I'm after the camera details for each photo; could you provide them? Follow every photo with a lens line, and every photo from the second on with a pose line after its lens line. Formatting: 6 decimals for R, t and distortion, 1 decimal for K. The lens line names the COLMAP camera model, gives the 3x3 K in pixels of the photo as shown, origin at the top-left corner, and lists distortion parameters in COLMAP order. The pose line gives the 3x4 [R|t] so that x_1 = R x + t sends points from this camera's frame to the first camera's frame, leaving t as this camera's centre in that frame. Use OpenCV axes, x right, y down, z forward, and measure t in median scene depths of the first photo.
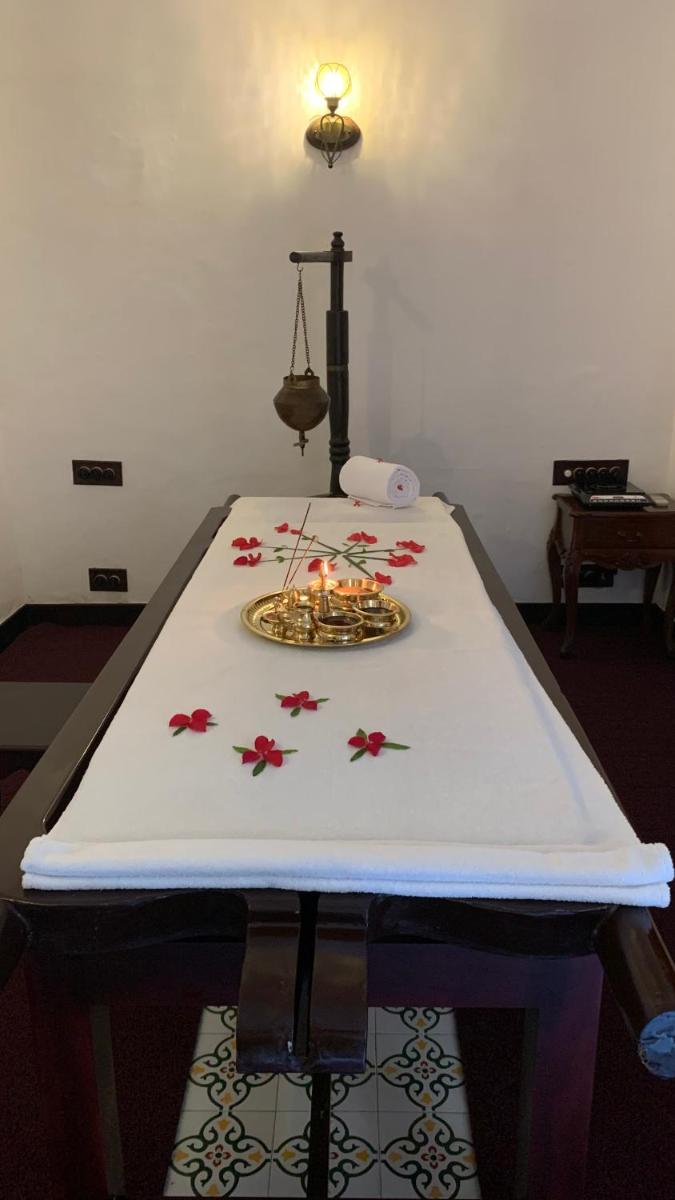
lens RADIAL K [[892.9, 0, 337.5], [0, 892.9, 600.0], [0, 0, 1]] dist [0.052920, -0.001921]
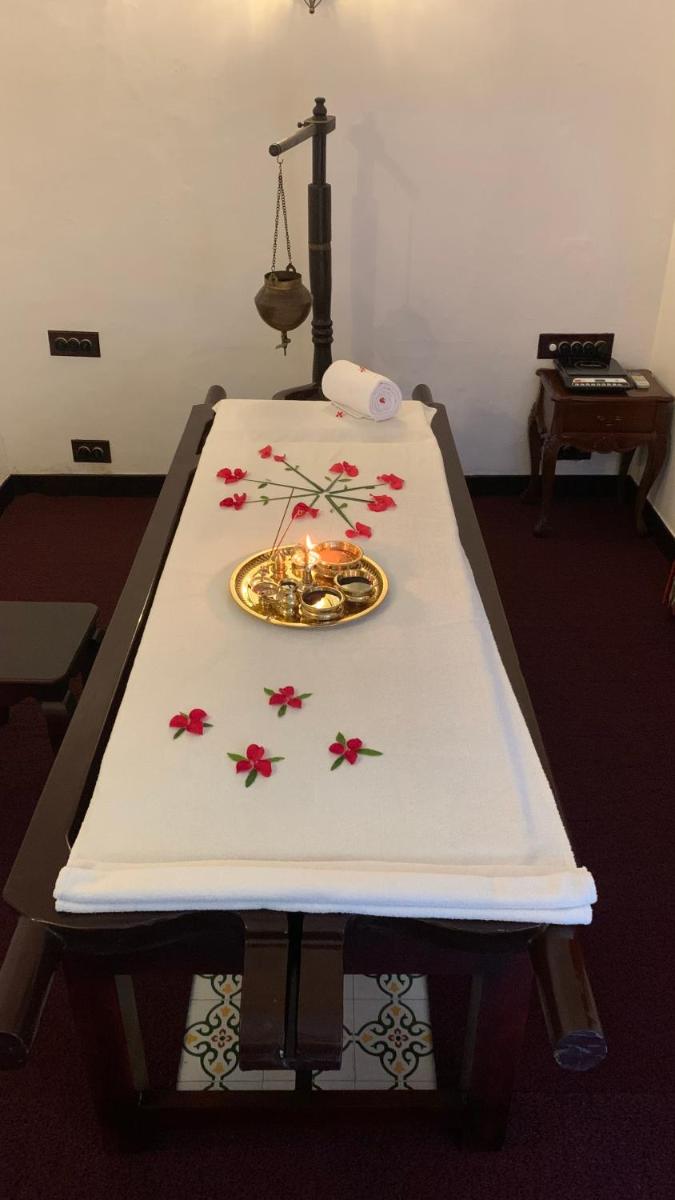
lens RADIAL K [[888.4, 0, 343.1], [0, 888.4, 599.7], [0, 0, 1]] dist [0.046278, -0.000668]
pose [[0.999687, -0.000619, 0.024991, 0.000898], [-0.004771, 0.976595, 0.215032, -0.154146], [-0.024539, -0.215084, 0.976287, -0.036222]]
